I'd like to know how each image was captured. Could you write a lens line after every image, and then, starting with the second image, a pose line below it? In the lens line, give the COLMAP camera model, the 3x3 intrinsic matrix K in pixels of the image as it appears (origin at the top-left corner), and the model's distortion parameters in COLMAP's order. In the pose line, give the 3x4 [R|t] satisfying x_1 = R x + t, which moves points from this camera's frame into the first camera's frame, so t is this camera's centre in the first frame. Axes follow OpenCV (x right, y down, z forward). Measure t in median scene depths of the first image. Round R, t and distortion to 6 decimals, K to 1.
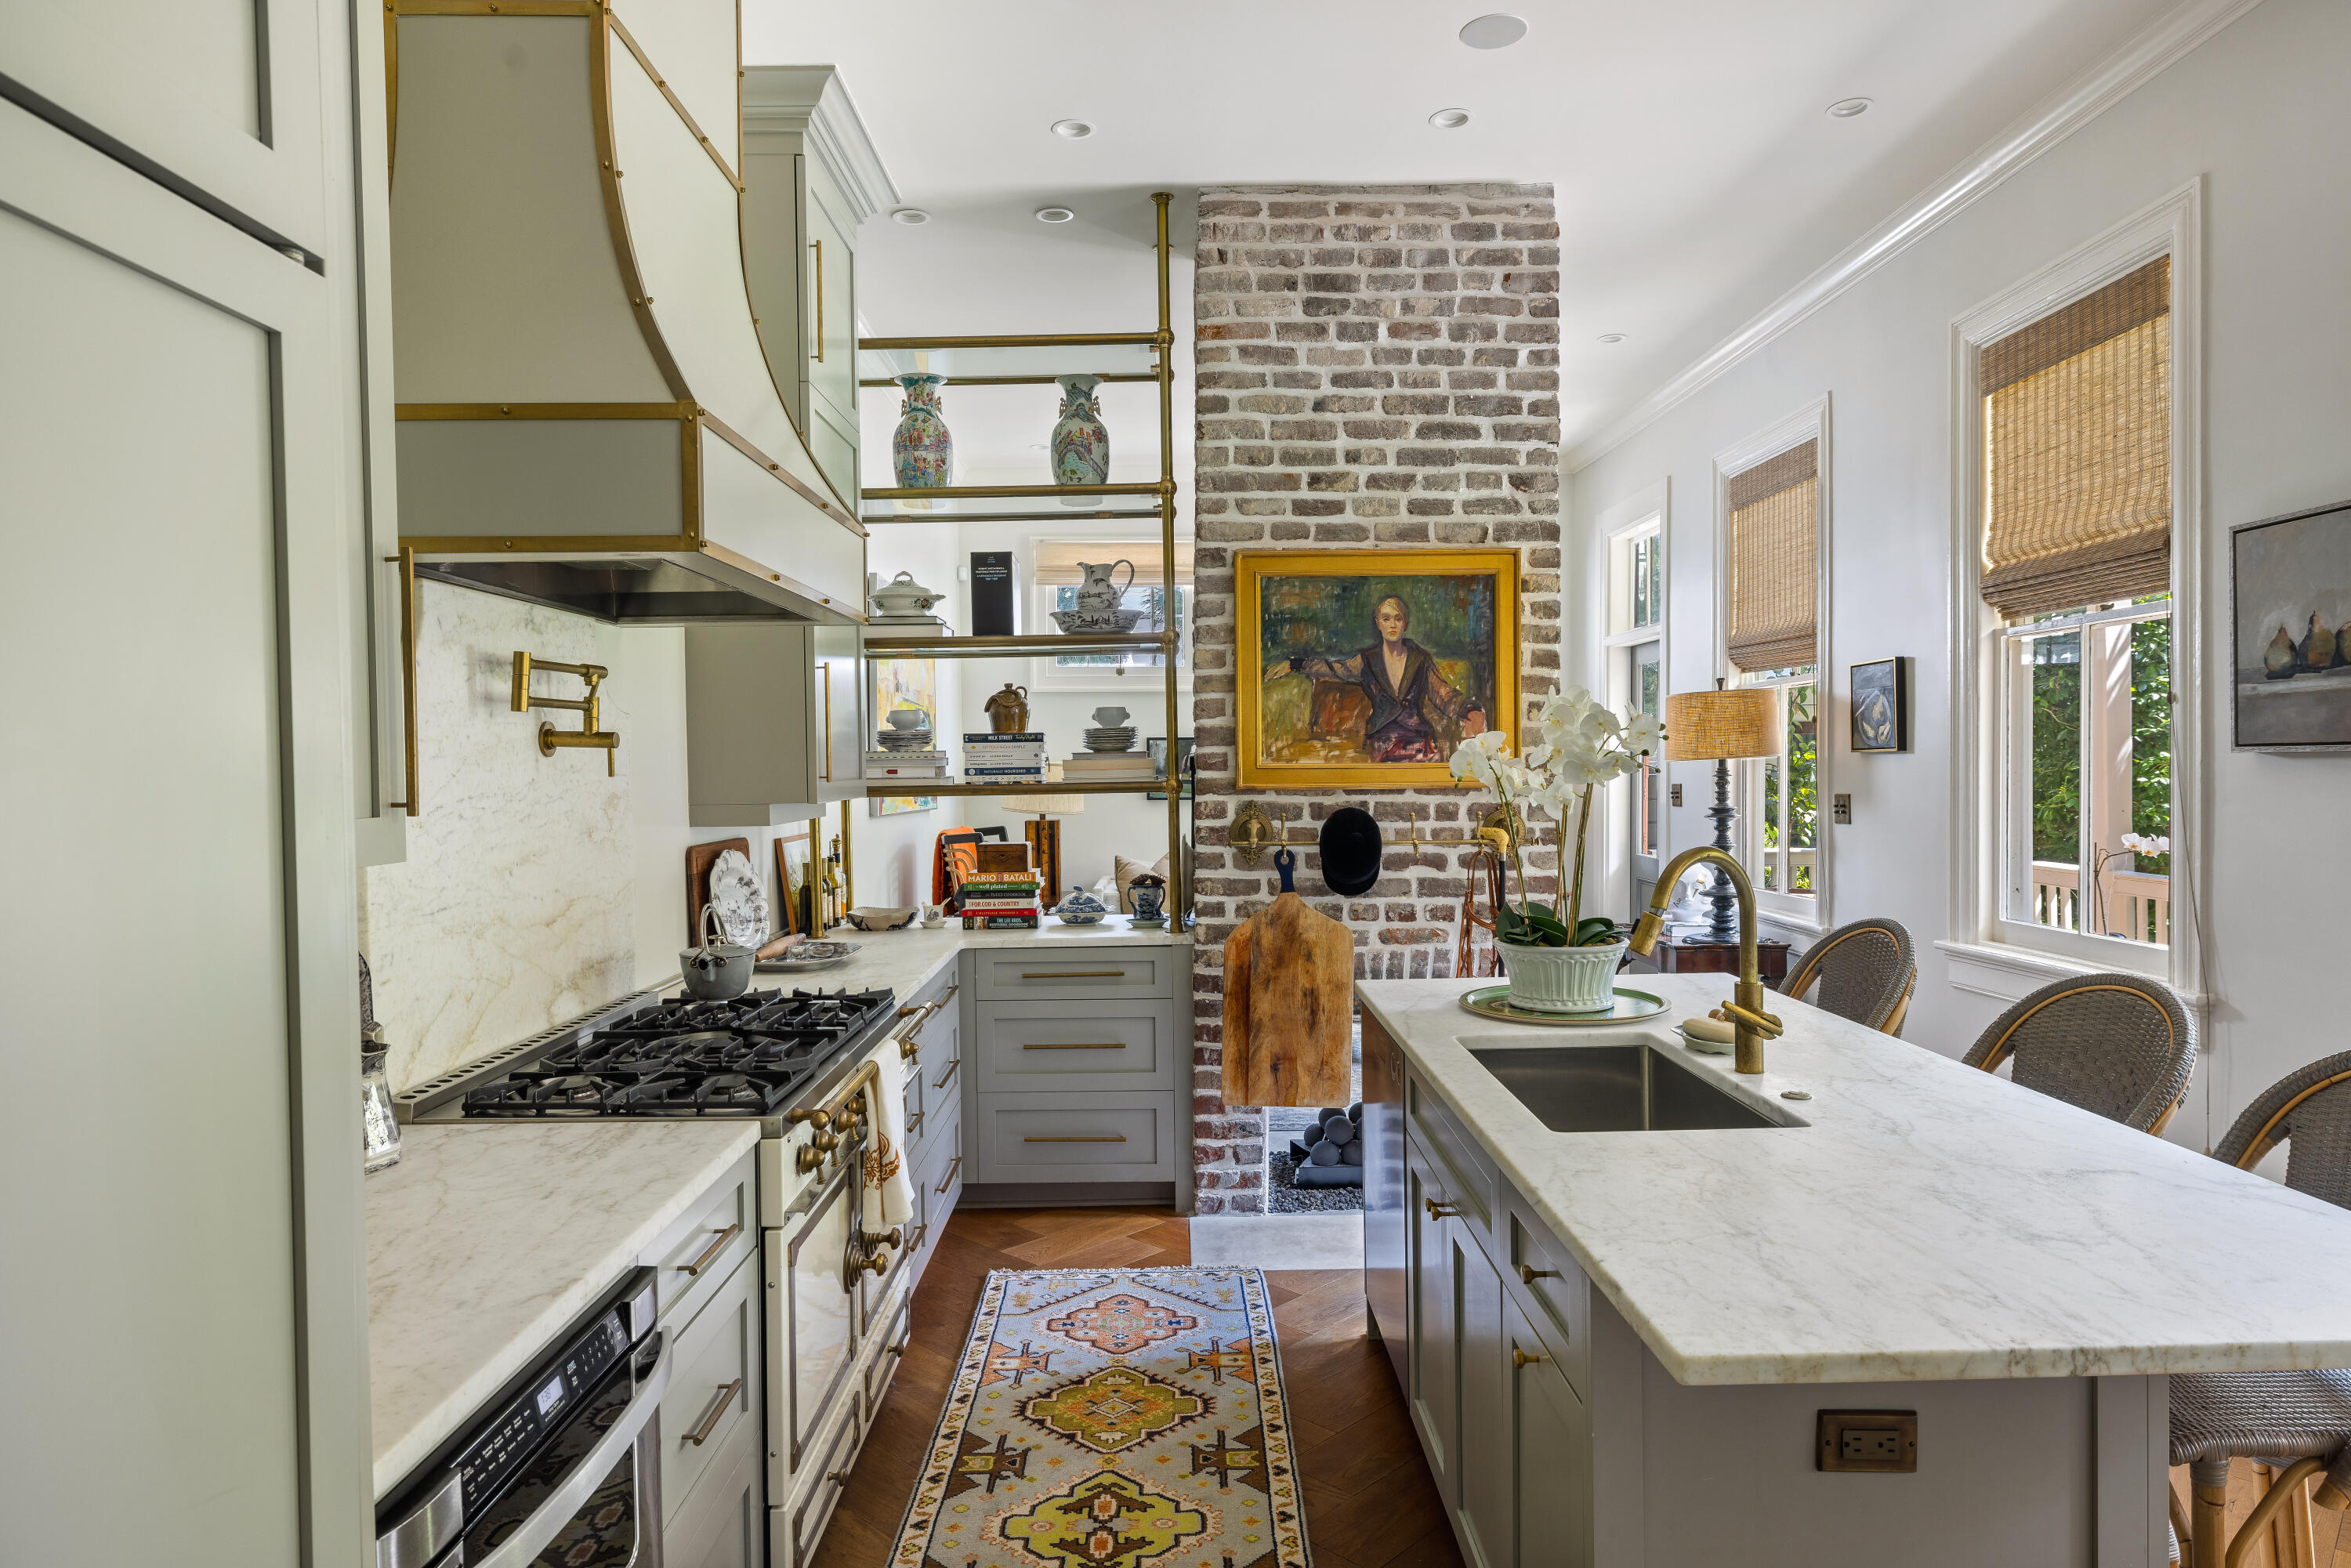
lens RADIAL K [[1391.5, 0, 1179.2], [0, 1391.5, 789.6], [0, 0, 1]] dist [-0.004128, -0.001742]
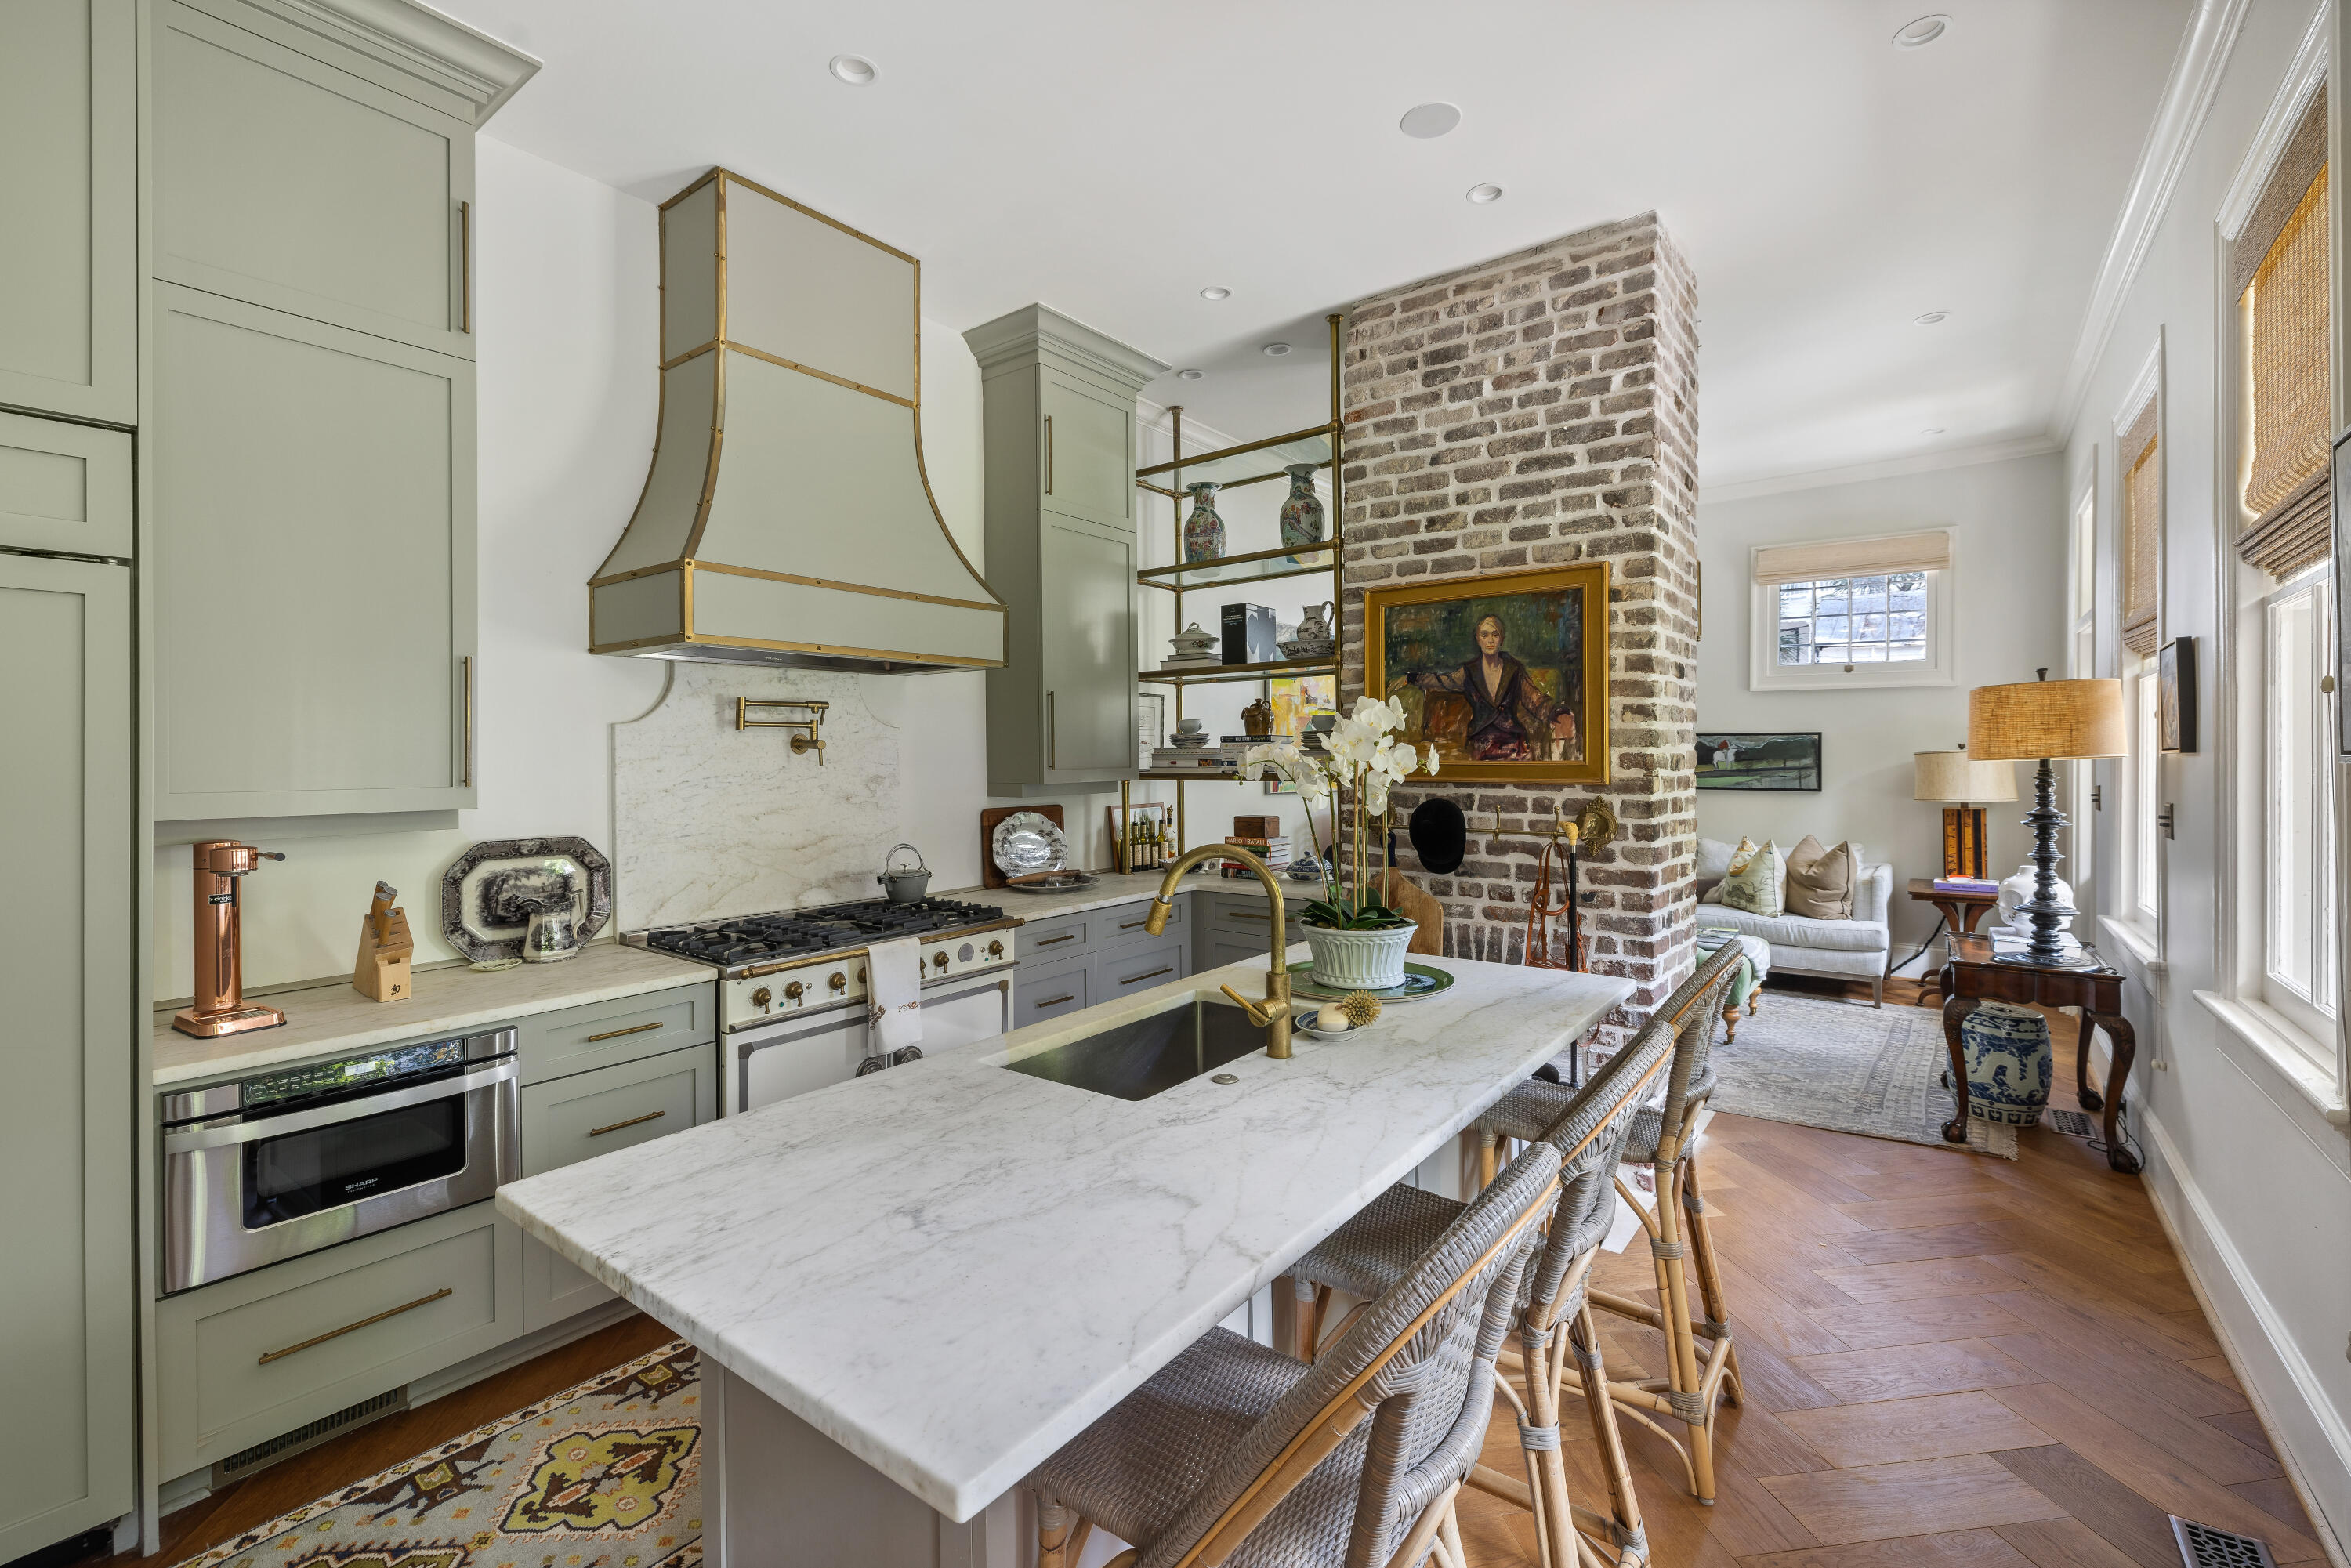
lens RADIAL K [[1015.7, 0, 1147.3], [0, 1015.7, 748.6], [0, 0, 1]] dist [0.002780, 0.000495]
pose [[0.783739, 0.004537, -0.621074, 0.449655], [-0.016992, 0.999756, -0.014139, -0.012601], [0.620858, 0.021635, 0.783624, 0.170785]]
